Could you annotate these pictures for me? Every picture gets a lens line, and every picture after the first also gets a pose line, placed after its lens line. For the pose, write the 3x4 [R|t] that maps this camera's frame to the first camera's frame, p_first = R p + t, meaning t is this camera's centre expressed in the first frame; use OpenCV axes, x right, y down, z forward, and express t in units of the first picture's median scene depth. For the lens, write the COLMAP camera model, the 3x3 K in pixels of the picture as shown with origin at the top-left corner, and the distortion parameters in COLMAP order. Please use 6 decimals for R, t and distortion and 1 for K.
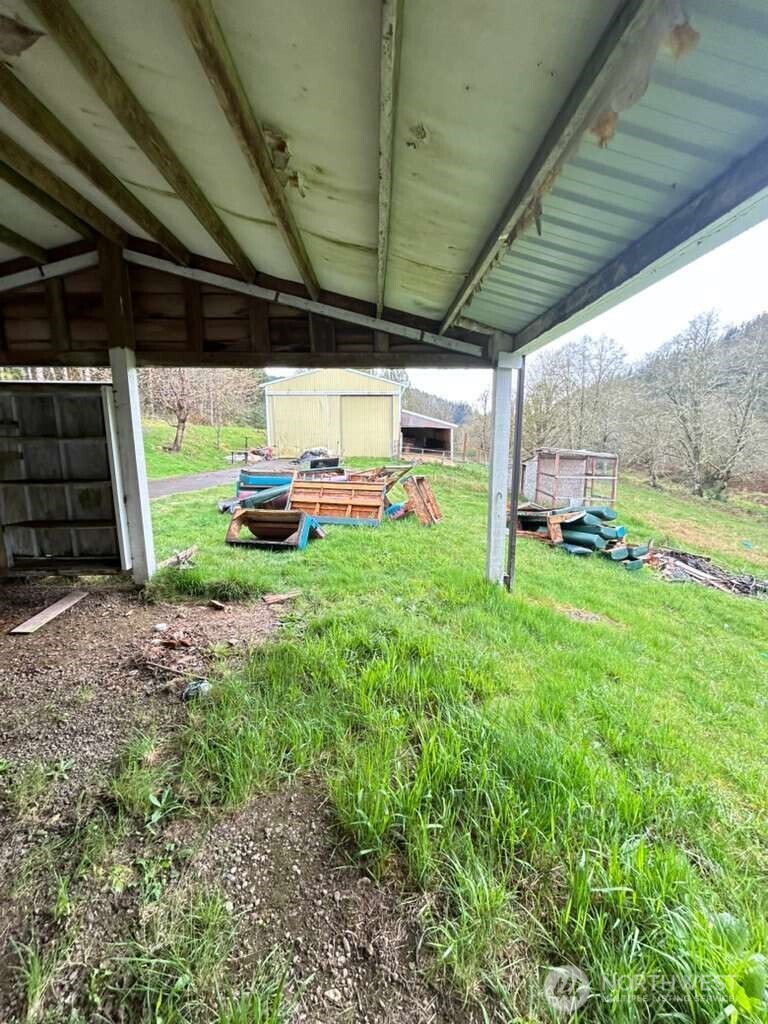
lens RADIAL K [[416.1, 0, 383.6], [0, 416.1, 512.6], [0, 0, 1]] dist [-0.003359, -0.000039]
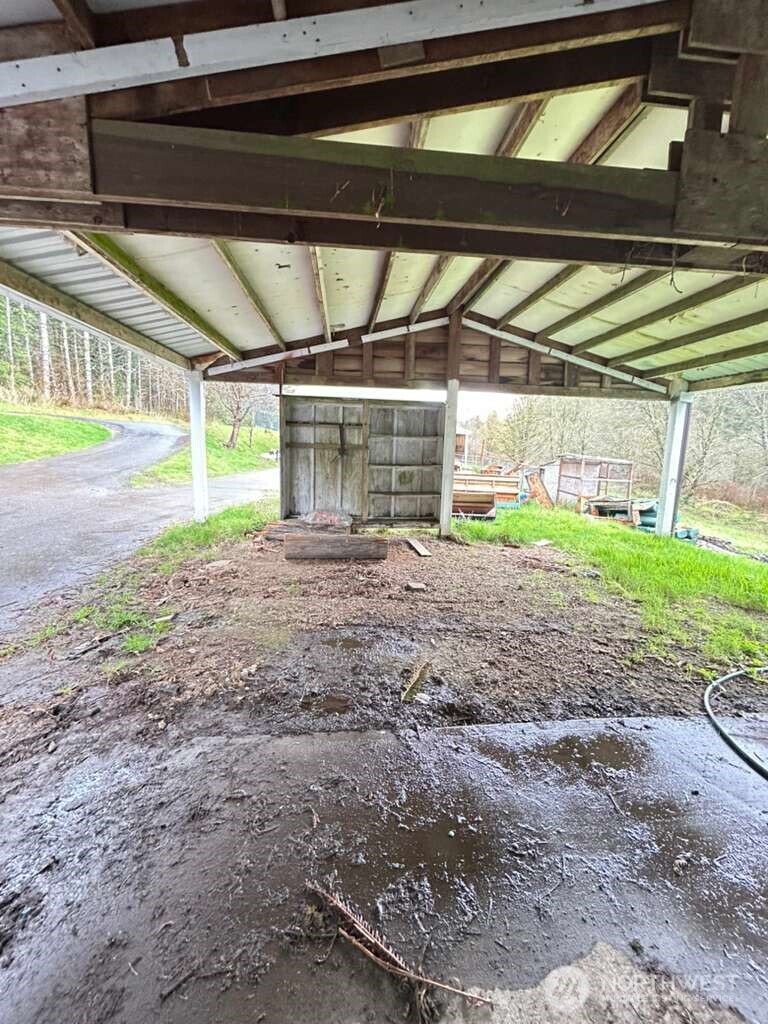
lens RADIAL K [[416.1, 0, 382.4], [0, 416.1, 509.8], [0, 0, 1]] dist [-0.003359, -0.000039]
pose [[0.996924, 0.017257, 0.076451, -0.926543], [-0.016193, 0.999764, -0.014515, 0.106851], [-0.076684, 0.013232, 0.996968, -0.477911]]
